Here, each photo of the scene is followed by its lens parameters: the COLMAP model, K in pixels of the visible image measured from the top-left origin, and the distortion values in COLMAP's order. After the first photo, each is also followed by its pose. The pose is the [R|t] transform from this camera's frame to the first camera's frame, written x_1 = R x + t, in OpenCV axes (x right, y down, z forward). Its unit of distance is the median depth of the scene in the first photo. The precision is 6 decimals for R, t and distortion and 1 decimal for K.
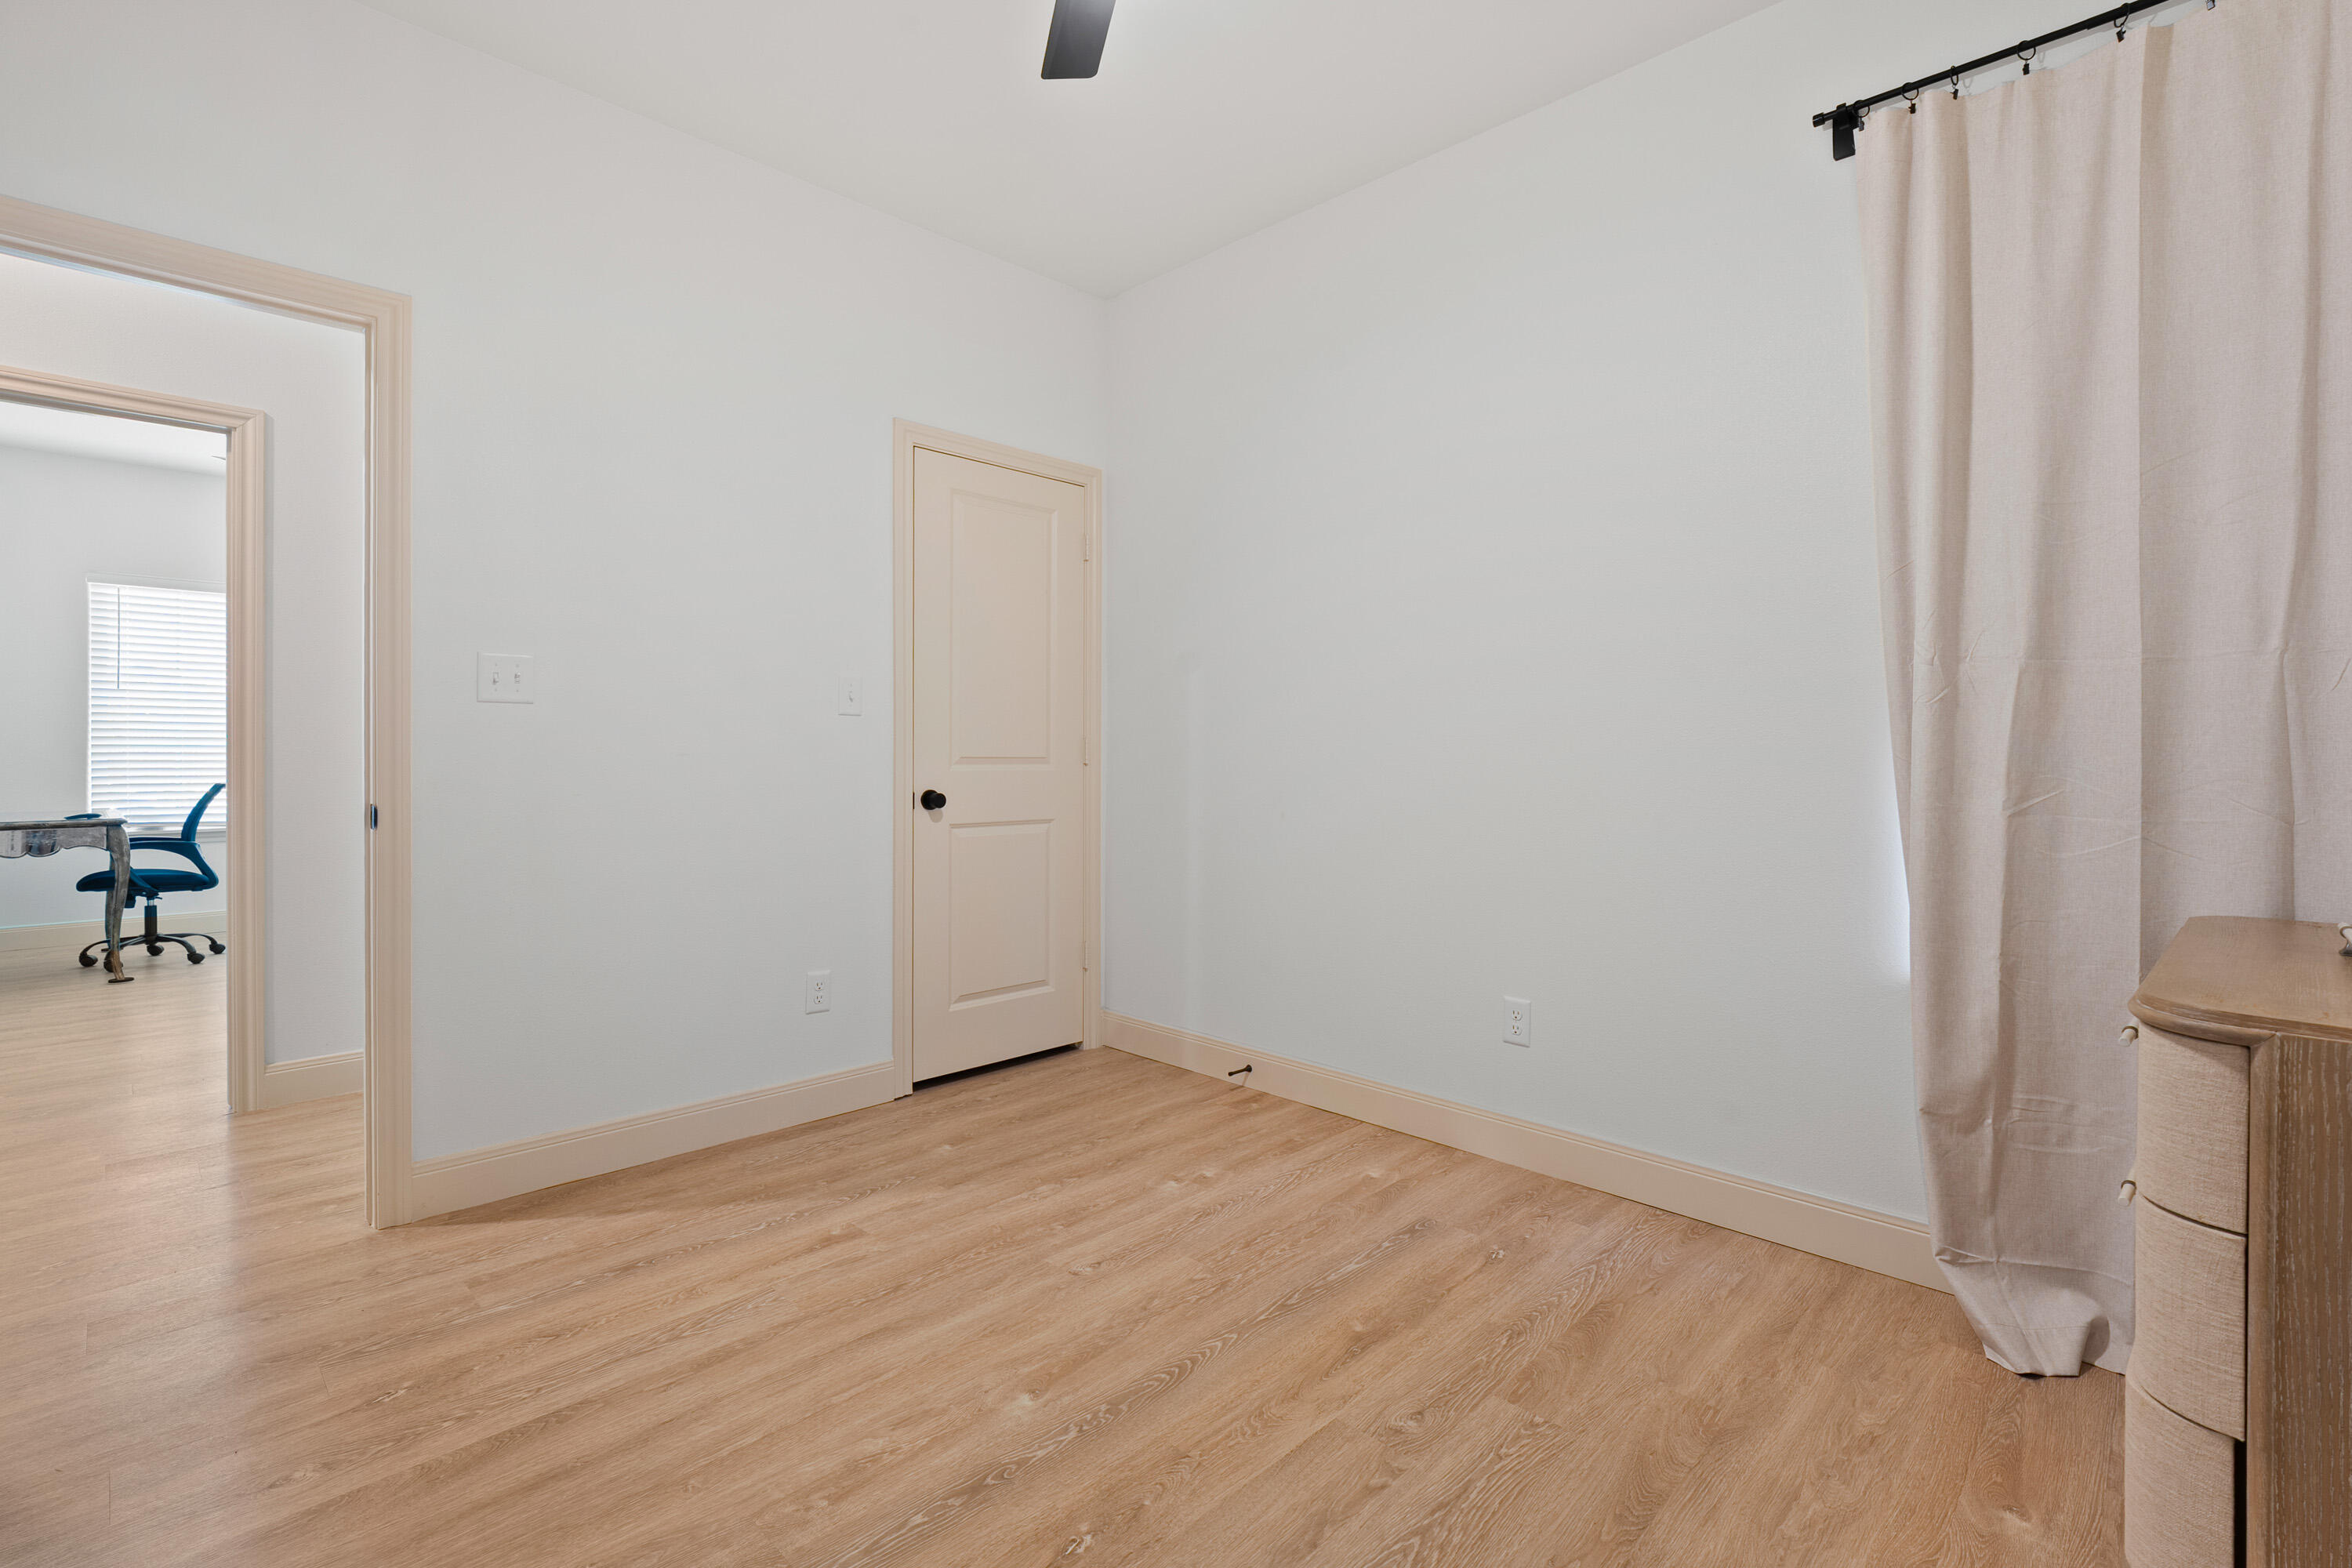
lens RADIAL K [[1036.0, 0, 1138.3], [0, 1036.0, 745.8], [0, 0, 1]] dist [-0.010498, 0.000510]
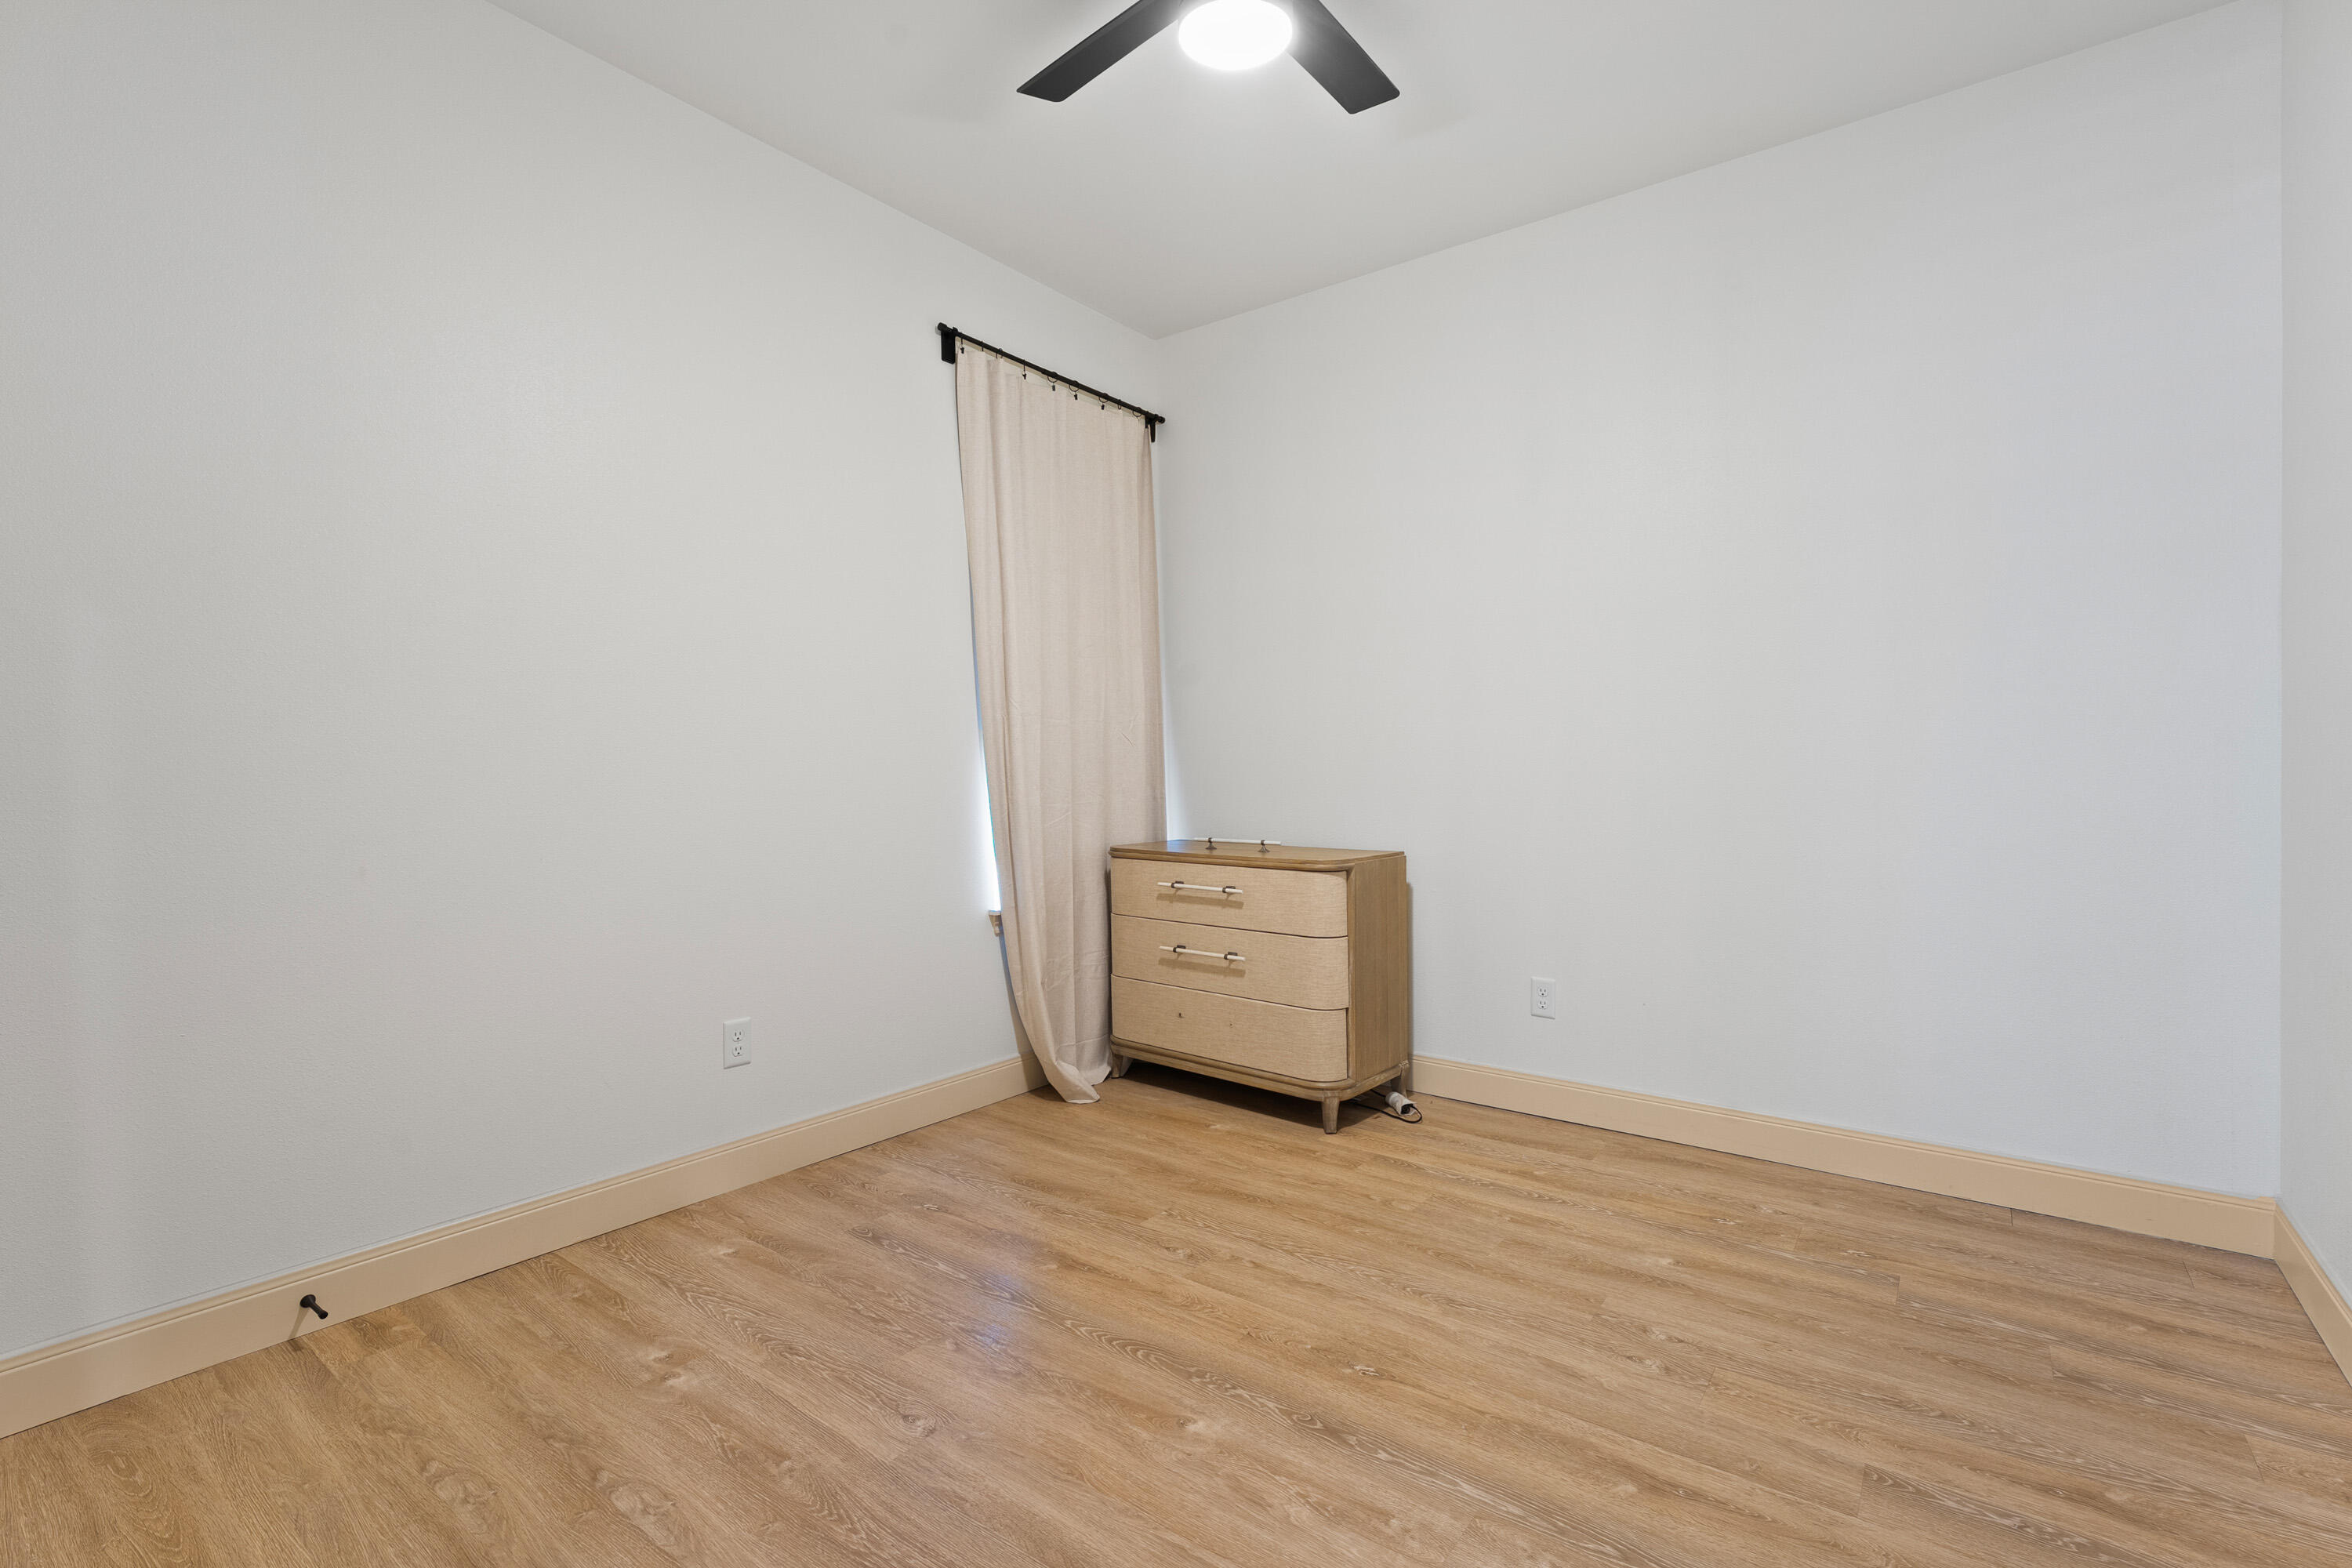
lens RADIAL K [[1036.0, 0, 1171.2], [0, 1036.0, 778.9], [0, 0, 1]] dist [-0.010498, 0.000510]
pose [[-0.116647, -0.012438, 0.993096, -0.820664], [0.000957, 0.999920, 0.012636, -0.000940], [-0.993173, 0.002425, -0.116626, 0.861723]]
